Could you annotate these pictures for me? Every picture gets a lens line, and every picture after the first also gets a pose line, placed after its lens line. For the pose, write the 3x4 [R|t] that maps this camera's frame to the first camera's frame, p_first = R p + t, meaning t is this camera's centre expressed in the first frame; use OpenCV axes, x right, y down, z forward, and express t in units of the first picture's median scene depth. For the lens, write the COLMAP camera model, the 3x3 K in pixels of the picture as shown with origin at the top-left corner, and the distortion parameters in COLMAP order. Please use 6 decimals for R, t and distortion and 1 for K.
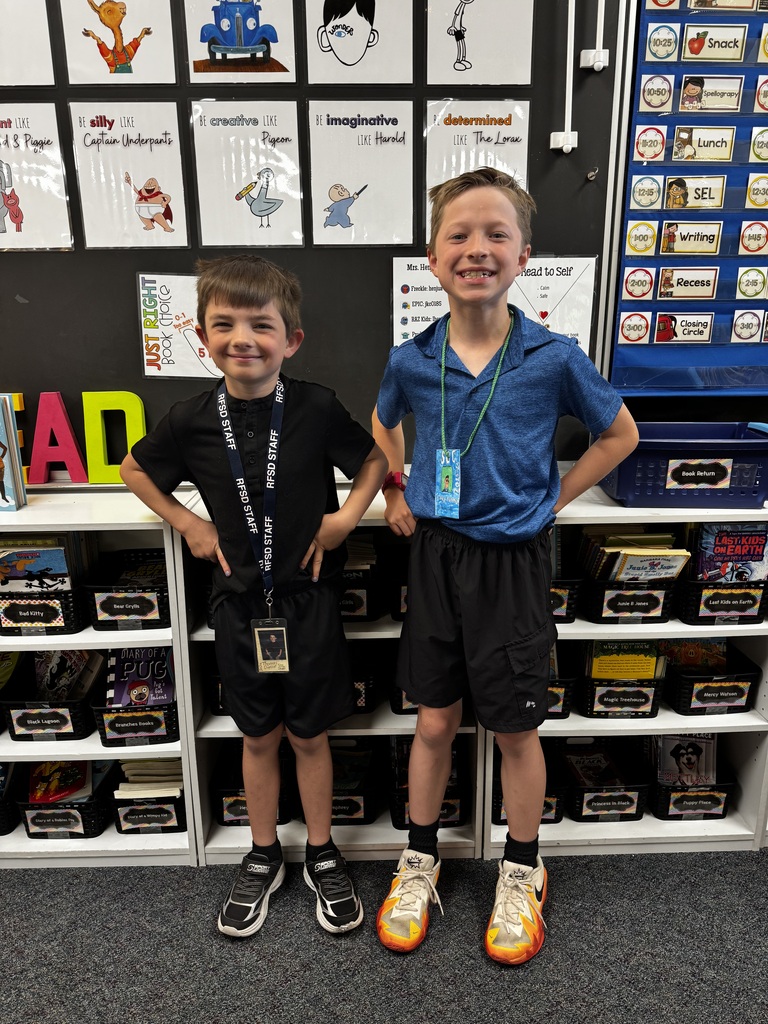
lens RADIAL K [[725.0, 0, 384.0], [0, 725.0, 512.0], [0, 0, 1]] dist [-0.009079, -0.024364]
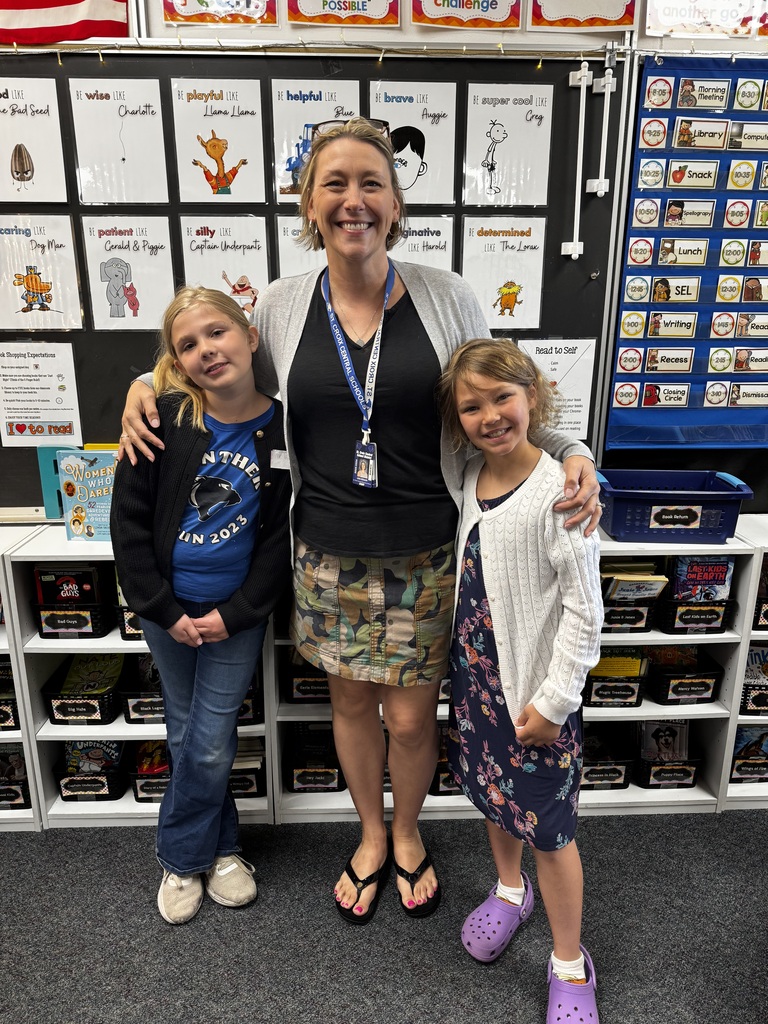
lens RADIAL K [[708.6, 0, 384.0], [0, 708.6, 512.0], [0, 0, 1]] dist [0.007867, -0.064914]
pose [[0.999939, 0.006501, 0.008956, -0.086413], [-0.006591, 0.999928, 0.010047, -0.066774], [-0.008890, -0.010105, 0.999909, -0.234382]]
